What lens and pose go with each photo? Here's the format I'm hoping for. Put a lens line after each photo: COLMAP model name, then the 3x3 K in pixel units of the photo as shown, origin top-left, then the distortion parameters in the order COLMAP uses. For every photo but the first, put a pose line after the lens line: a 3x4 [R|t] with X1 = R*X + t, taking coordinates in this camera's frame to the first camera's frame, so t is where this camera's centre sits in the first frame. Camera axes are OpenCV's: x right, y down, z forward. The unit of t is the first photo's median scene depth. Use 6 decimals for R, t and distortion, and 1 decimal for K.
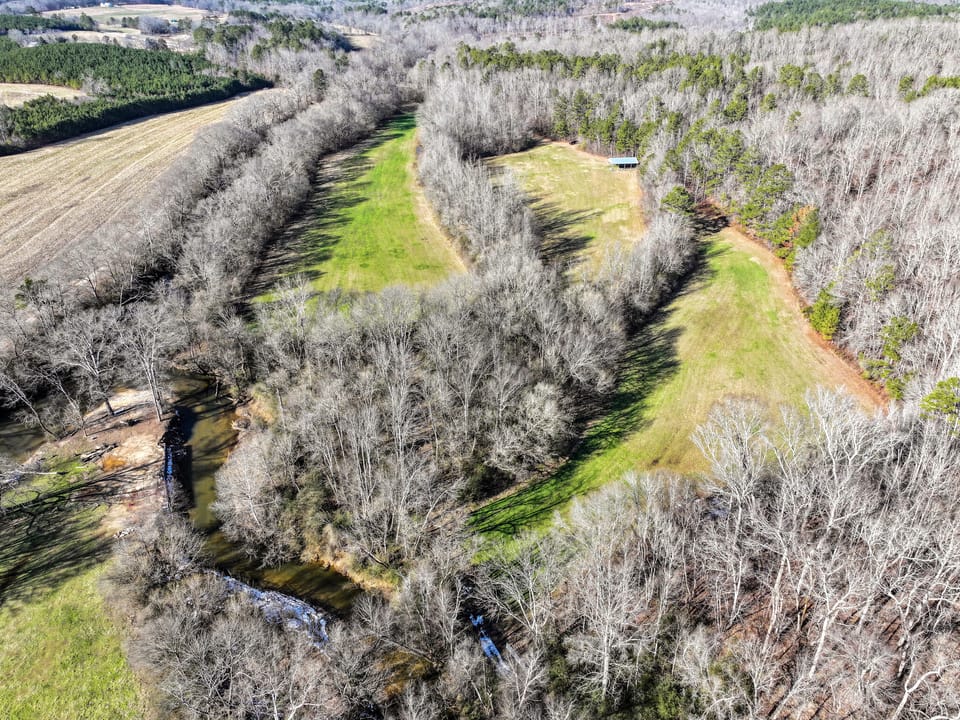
lens RADIAL K [[673.3, 0, 479.8], [0, 673.3, 359.7], [0, 0, 1]] dist [0.005140, 0.006460]
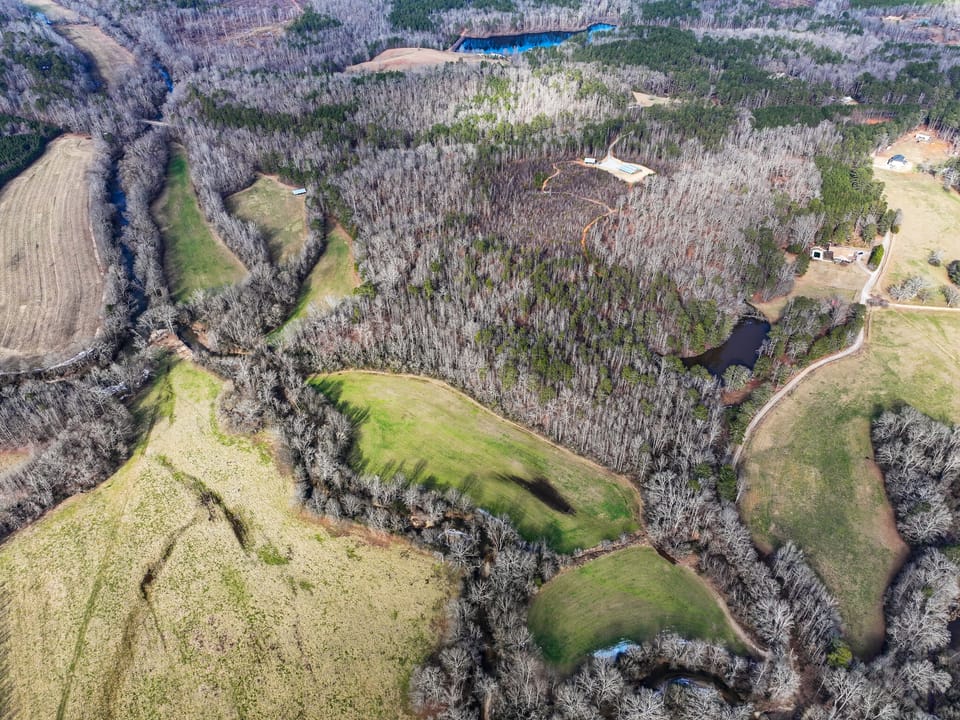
lens RADIAL K [[673.3, 0, 481.4], [0, 673.3, 359.7], [0, 0, 1]] dist [0.005140, 0.006460]
pose [[0.927919, -0.228688, 0.294395, -0.022138], [0.172758, 0.963605, 0.204009, -0.204843], [-0.330335, -0.138445, 0.933655, -2.594001]]
